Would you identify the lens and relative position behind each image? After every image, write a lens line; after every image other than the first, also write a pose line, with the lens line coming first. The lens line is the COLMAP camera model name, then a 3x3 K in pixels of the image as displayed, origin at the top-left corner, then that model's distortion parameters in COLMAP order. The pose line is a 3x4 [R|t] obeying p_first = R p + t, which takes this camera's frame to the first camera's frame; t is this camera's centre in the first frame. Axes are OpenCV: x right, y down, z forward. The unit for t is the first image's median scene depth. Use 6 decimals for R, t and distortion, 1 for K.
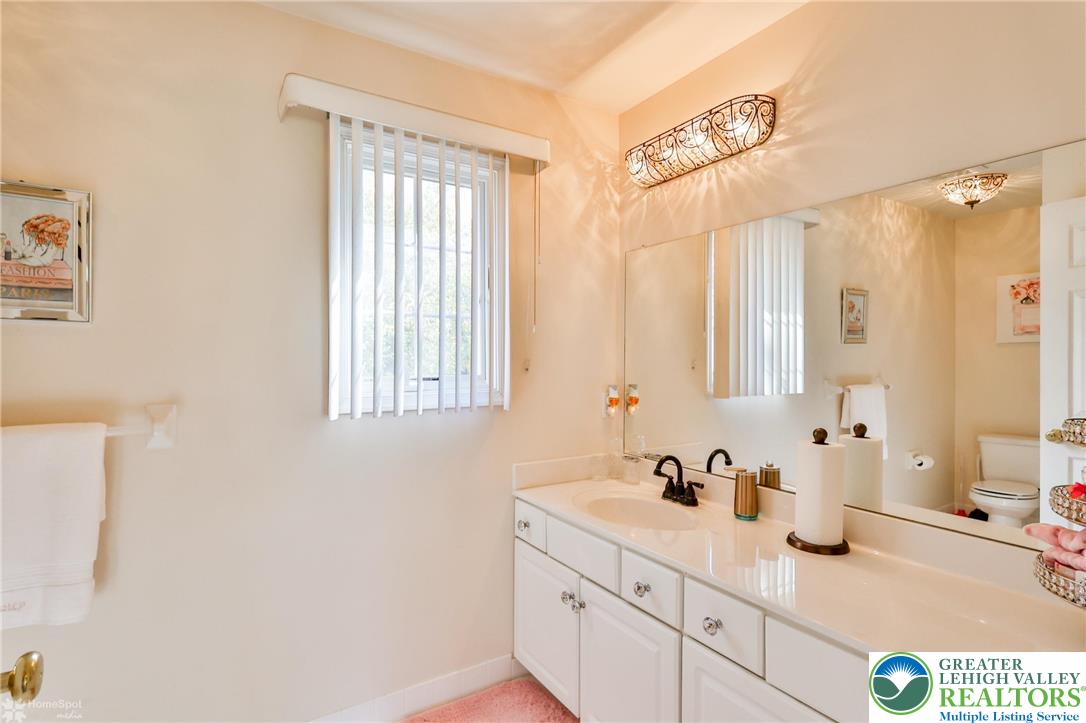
lens RADIAL K [[540.3, 0, 543.2], [0, 540.3, 359.6], [0, 0, 1]] dist [-0.005253, 0.003787]
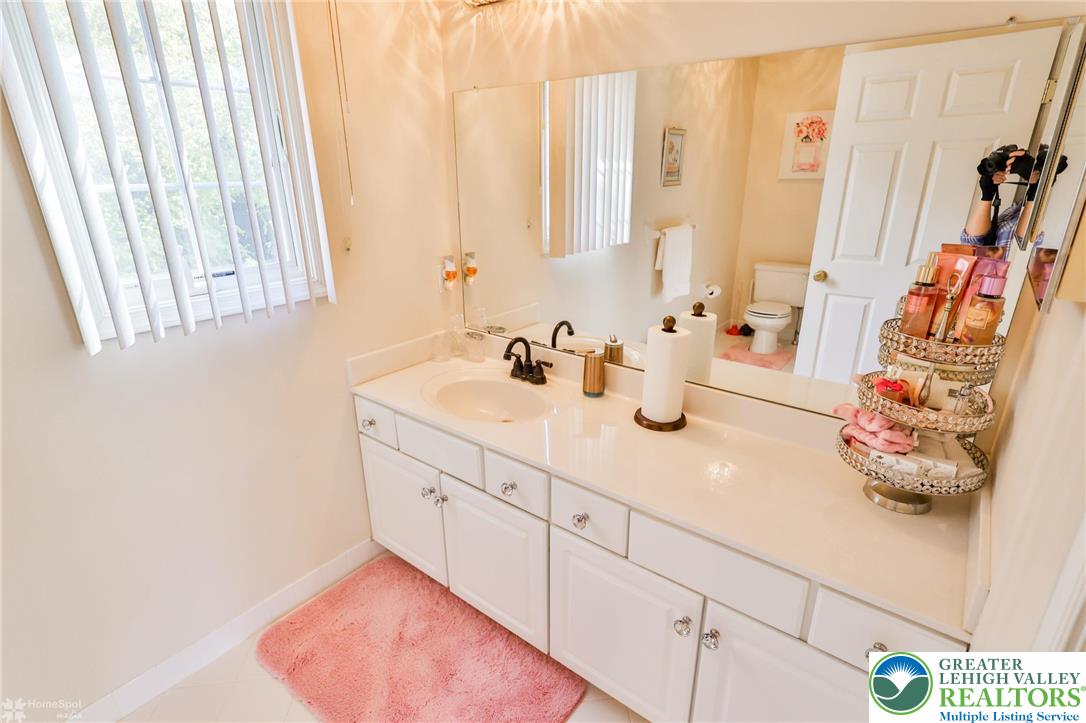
lens RADIAL K [[540.3, 0, 539.7], [0, 540.3, 364.4], [0, 0, 1]] dist [-0.005253, 0.003787]
pose [[0.940628, -0.124774, 0.315673, -0.038181], [0.009902, 0.939679, 0.341915, -0.098662], [-0.339294, -0.318489, 0.885124, 0.103624]]
